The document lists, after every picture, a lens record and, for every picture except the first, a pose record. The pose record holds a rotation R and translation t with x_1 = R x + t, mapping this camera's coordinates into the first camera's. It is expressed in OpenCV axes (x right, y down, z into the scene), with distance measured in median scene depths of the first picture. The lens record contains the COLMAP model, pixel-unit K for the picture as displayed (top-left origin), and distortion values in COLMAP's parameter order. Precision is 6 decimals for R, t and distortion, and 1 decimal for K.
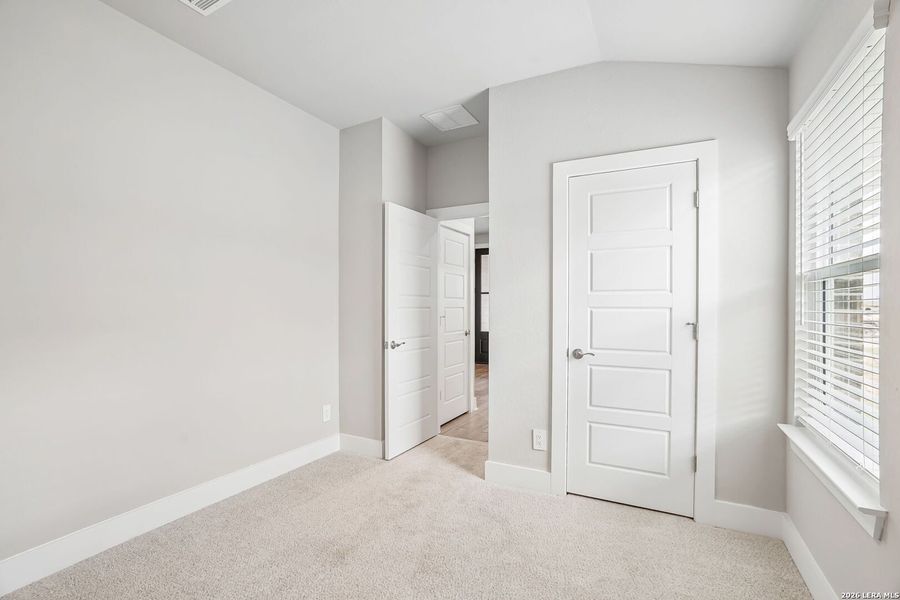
lens RADIAL K [[419.2, 0, 430.3], [0, 419.2, 303.0], [0, 0, 1]] dist [-0.014888, 0.008531]
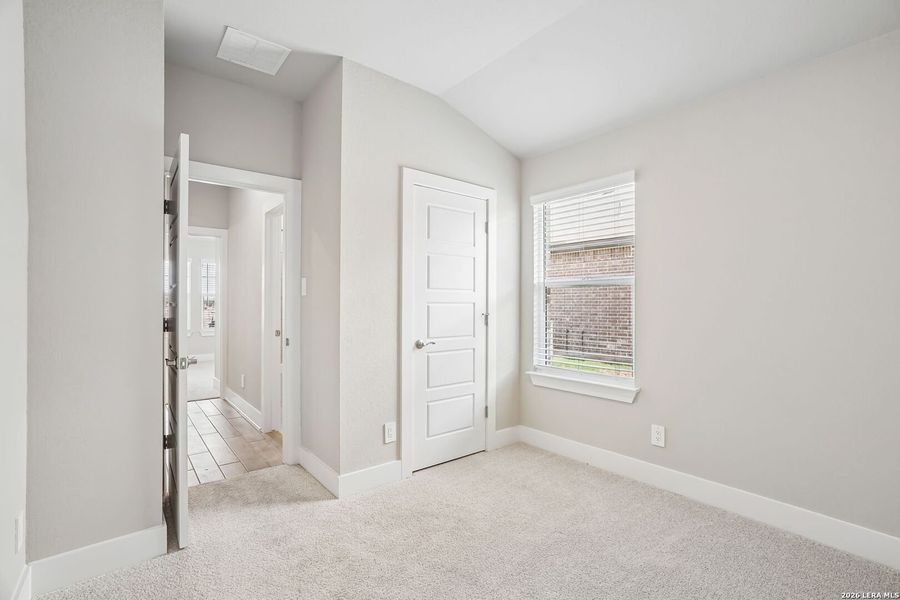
lens RADIAL K [[419.2, 0, 450.1], [0, 419.2, 300.5], [0, 0, 1]] dist [-0.014888, 0.008531]
pose [[0.391586, 0.006847, 0.920116, -0.665638], [-0.002586, 0.999977, -0.006340, 0.012153], [-0.920138, 0.000103, 0.391594, 0.497036]]
